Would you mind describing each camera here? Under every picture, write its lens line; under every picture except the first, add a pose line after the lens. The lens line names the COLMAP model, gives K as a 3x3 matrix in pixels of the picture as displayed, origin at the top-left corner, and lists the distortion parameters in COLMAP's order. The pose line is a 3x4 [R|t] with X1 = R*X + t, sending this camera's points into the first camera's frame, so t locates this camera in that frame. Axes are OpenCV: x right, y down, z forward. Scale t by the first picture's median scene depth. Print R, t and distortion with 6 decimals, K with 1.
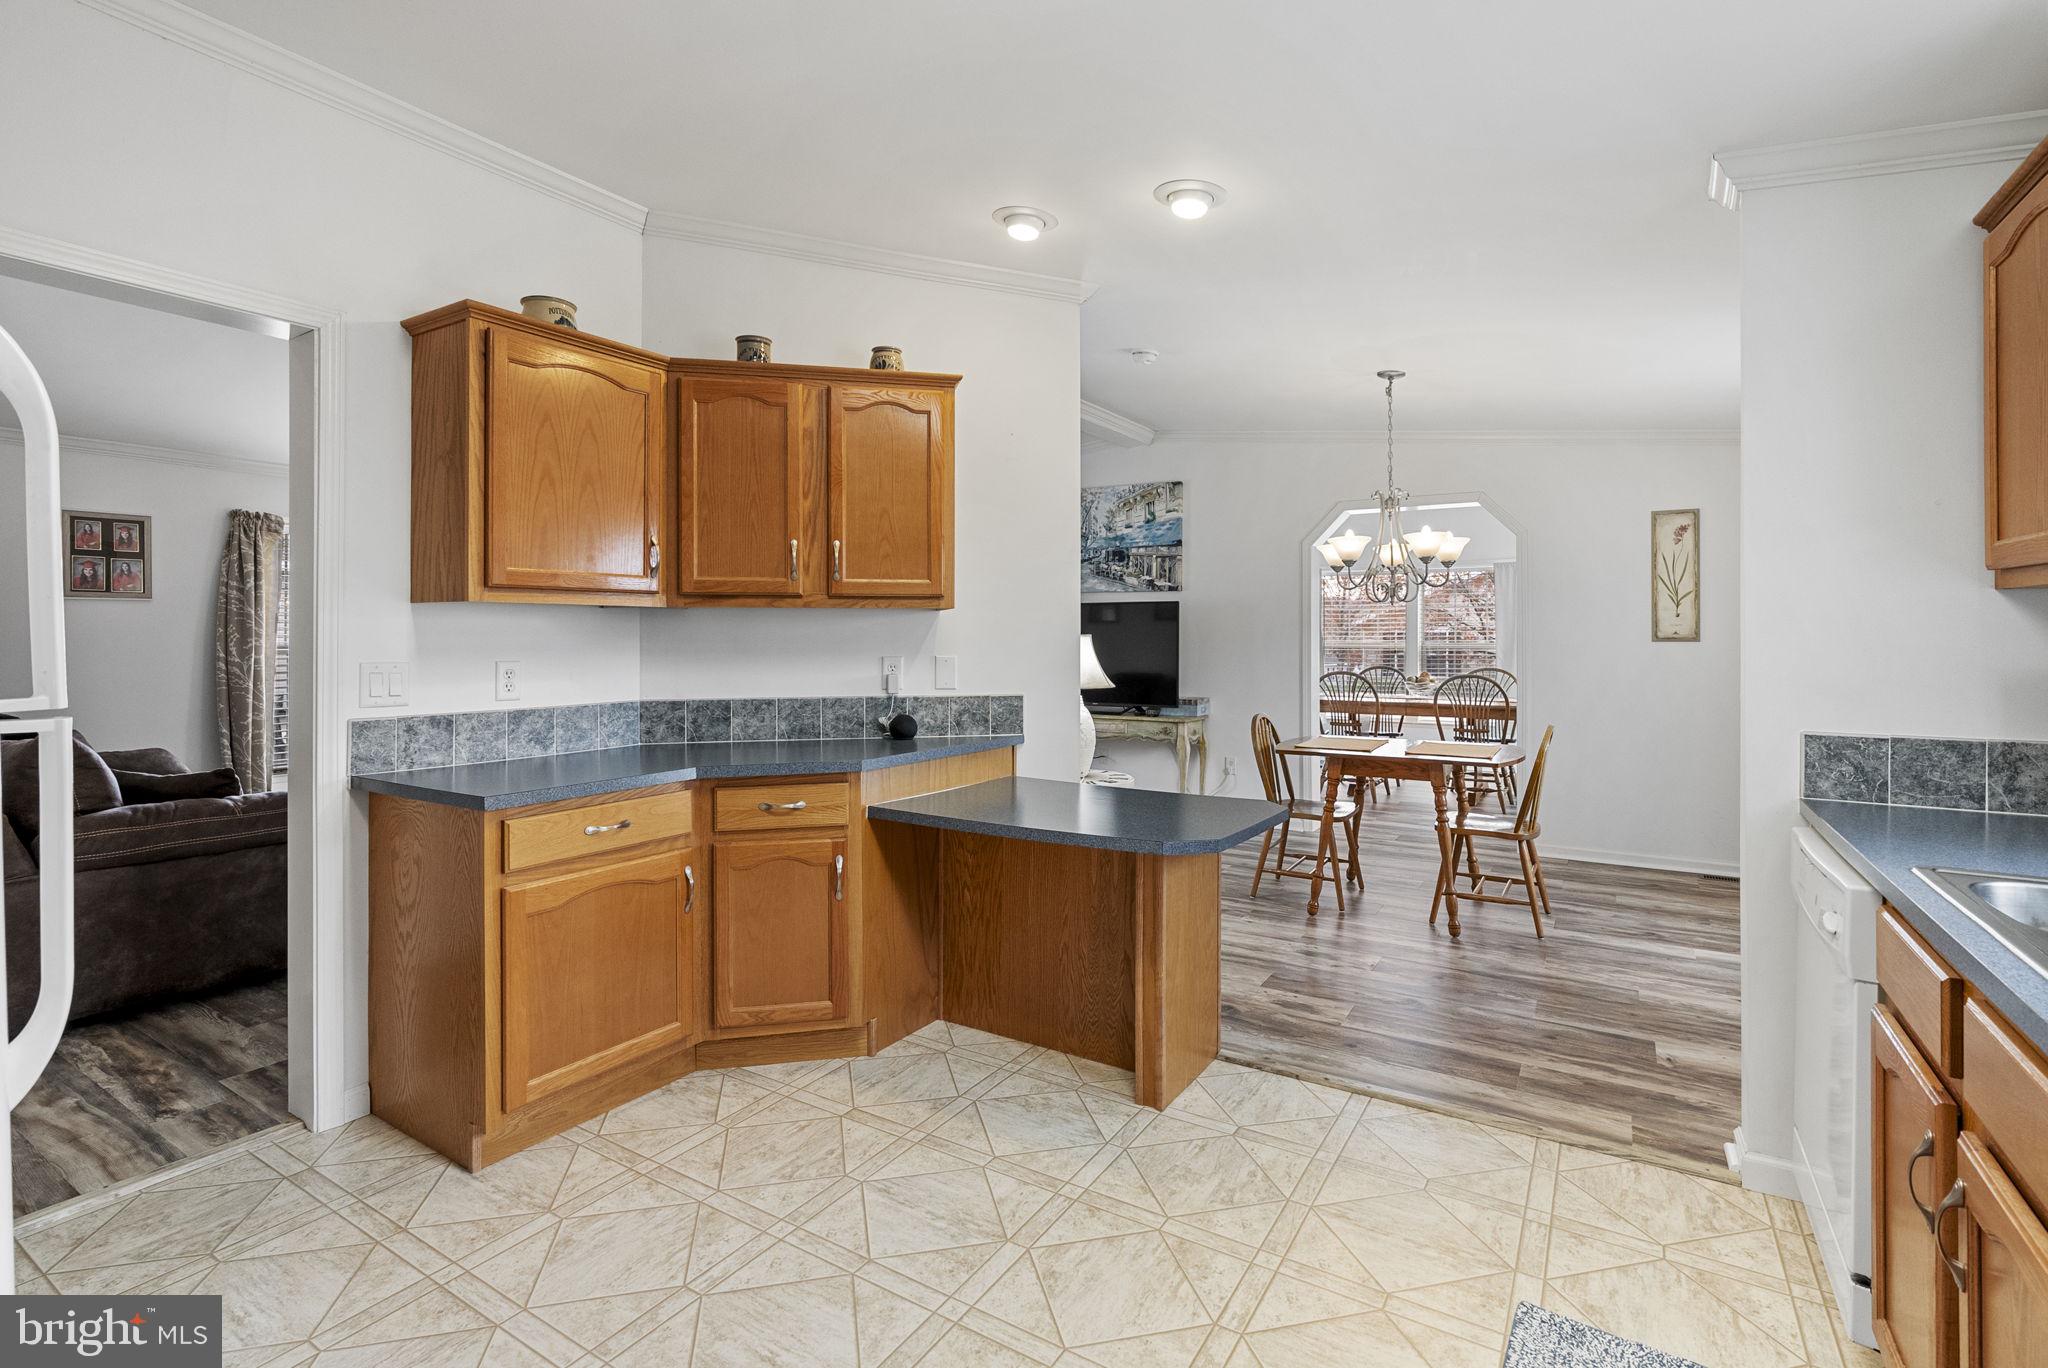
lens RADIAL K [[954.6, 0, 1019.2], [0, 954.6, 638.0], [0, 0, 1]] dist [-0.006994, 0.004120]
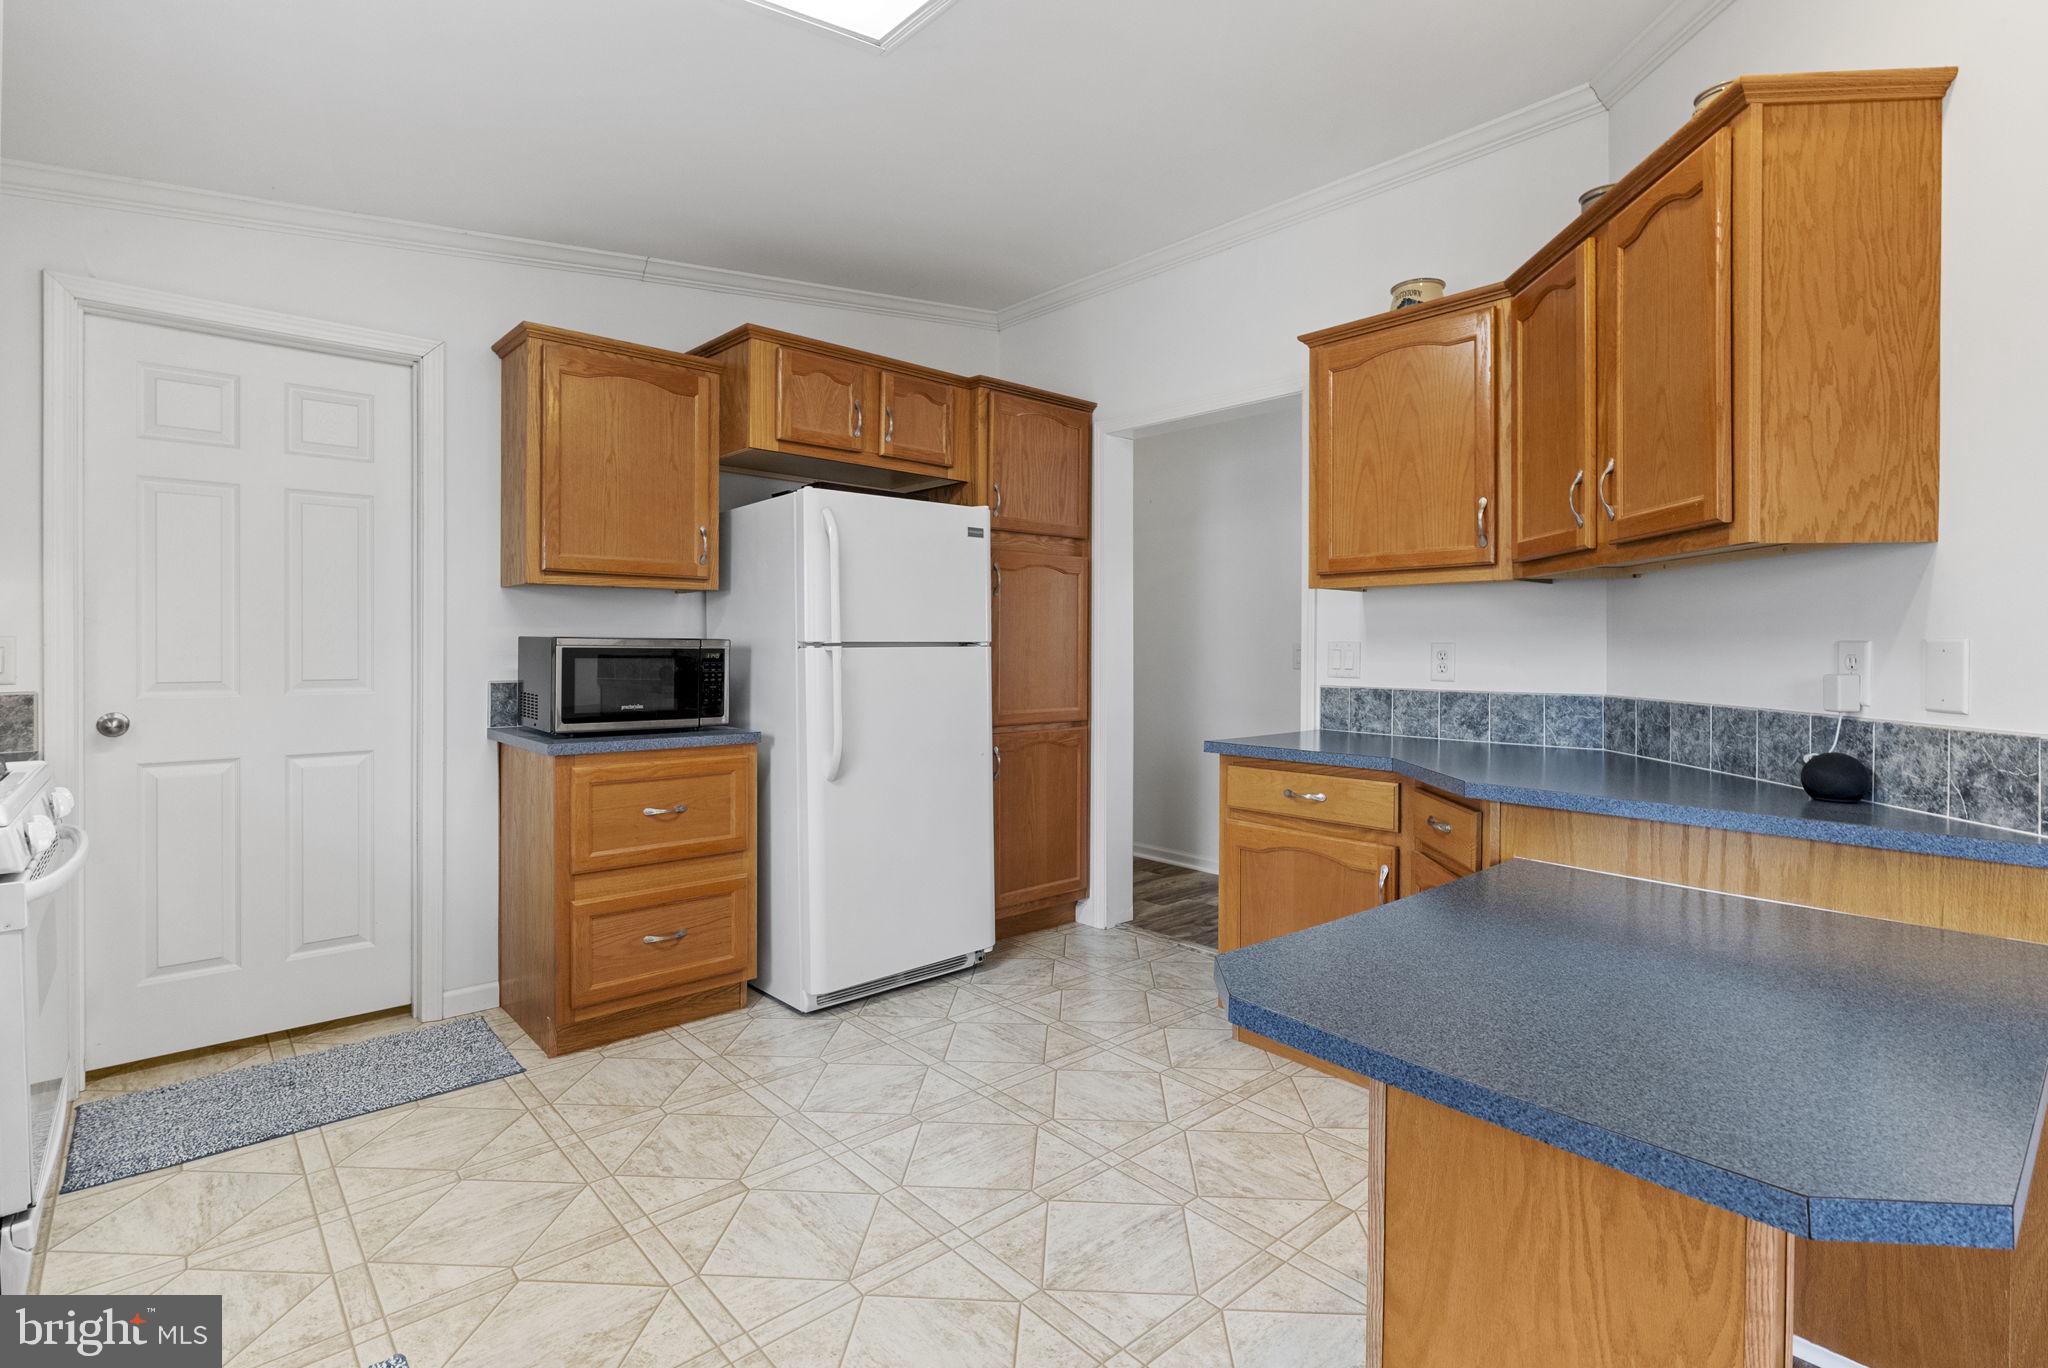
lens RADIAL K [[954.6, 0, 1013.2], [0, 954.6, 654.0], [0, 0, 1]] dist [-0.006994, 0.004120]
pose [[-0.273328, 0.009183, -0.961877, 0.480494], [-0.002603, 0.999944, 0.010286, 0.022301], [0.961917, 0.005315, -0.273288, 0.699041]]
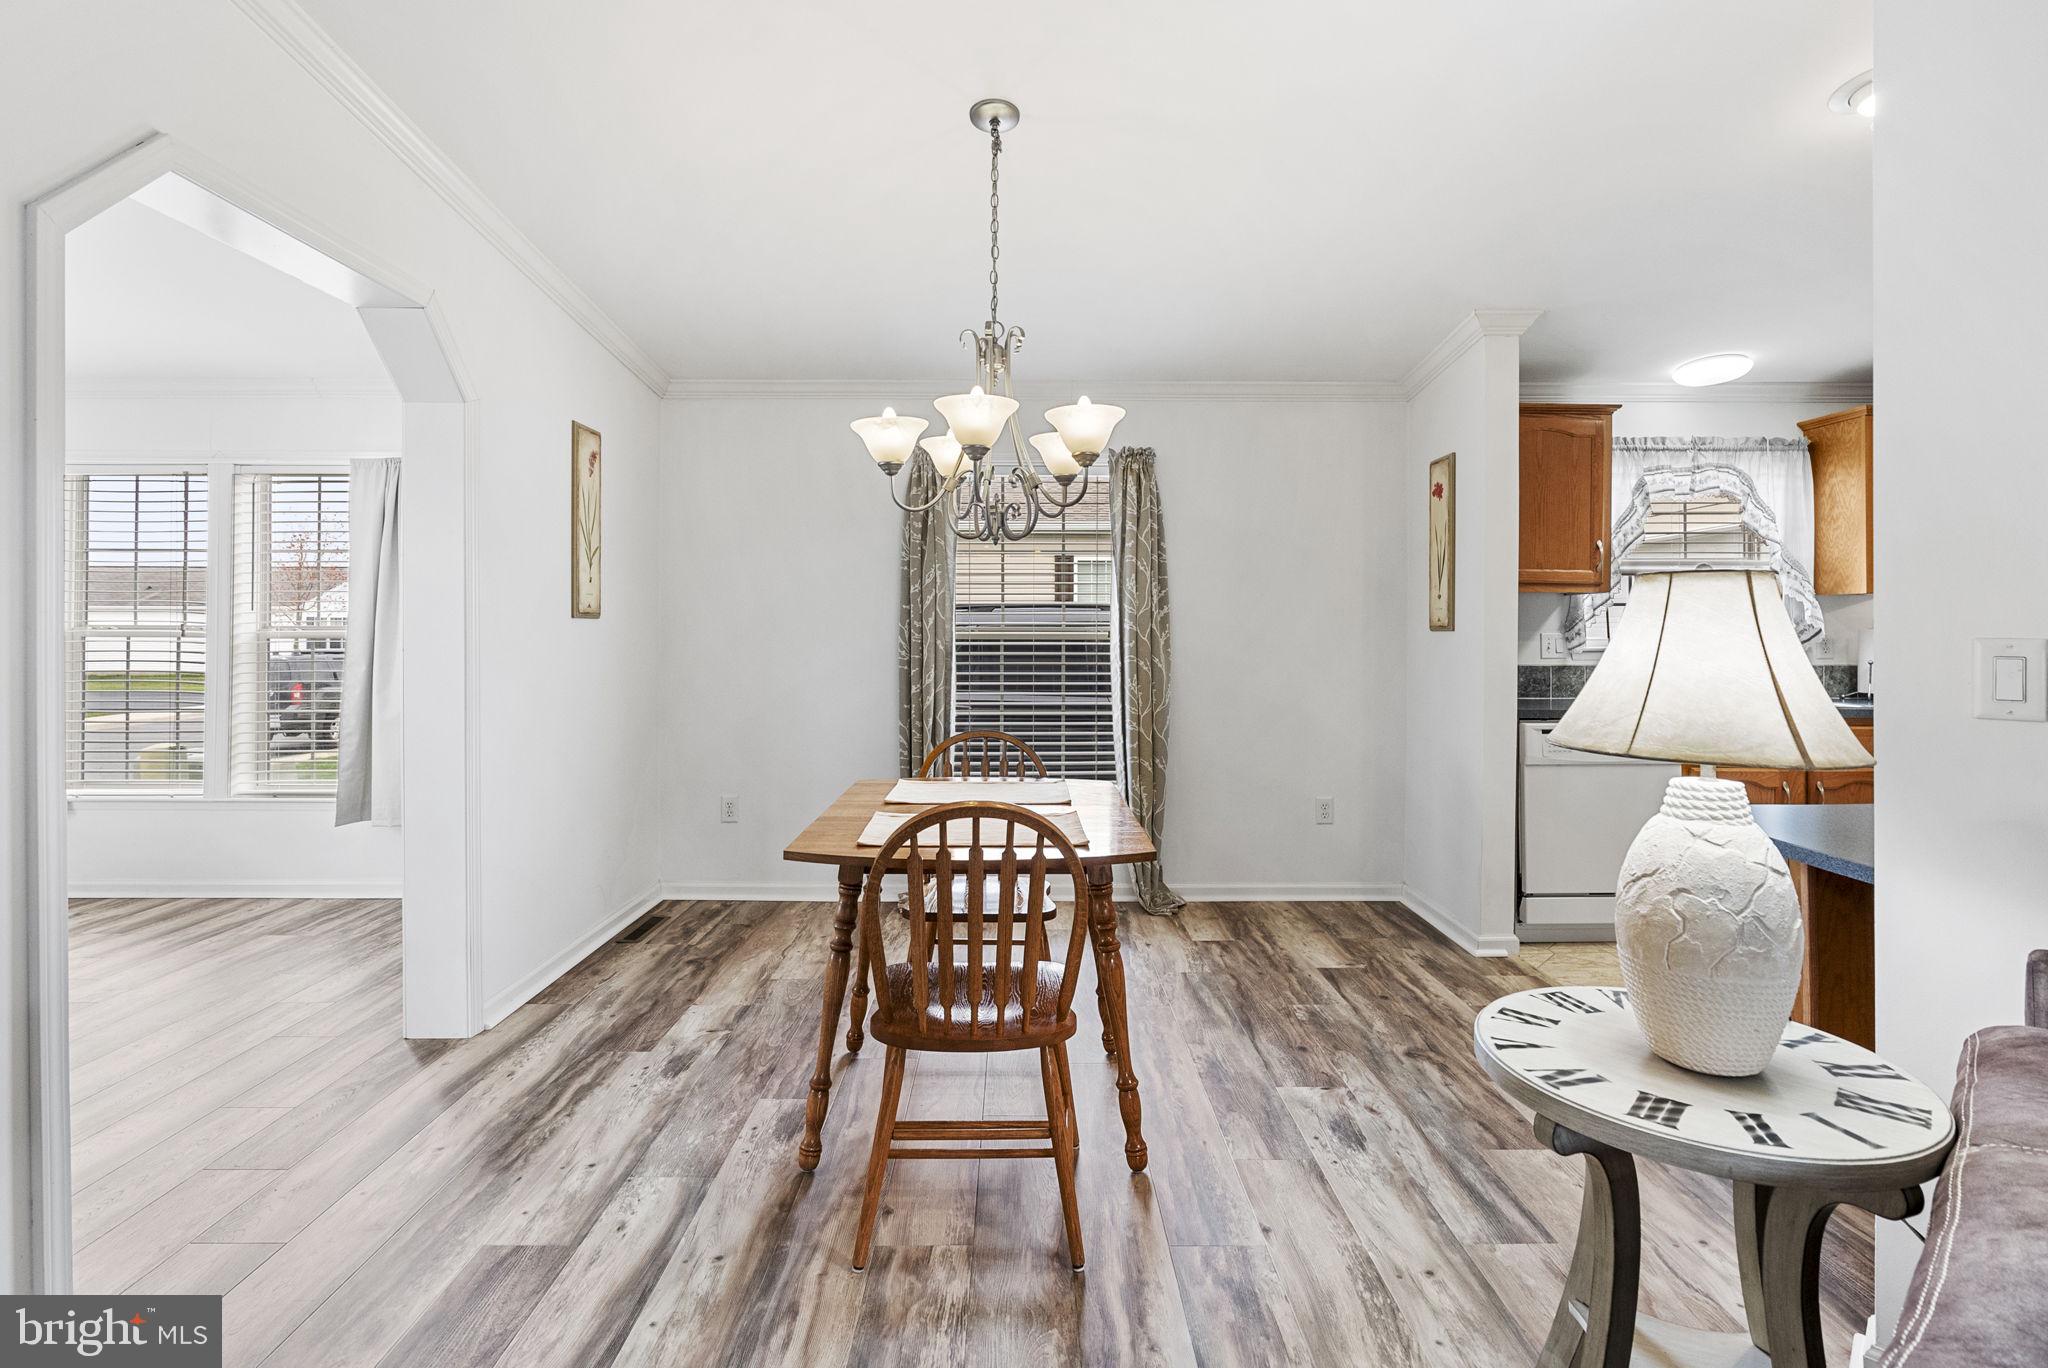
lens RADIAL K [[954.6, 0, 1034.9], [0, 954.6, 633.1], [0, 0, 1]] dist [-0.006994, 0.004120]
pose [[-0.545025, 0.001249, 0.838419, -0.085527], [-0.000045, 0.999999, -0.001518, 0.022566], [-0.838420, -0.000865, -0.545025, 1.586253]]
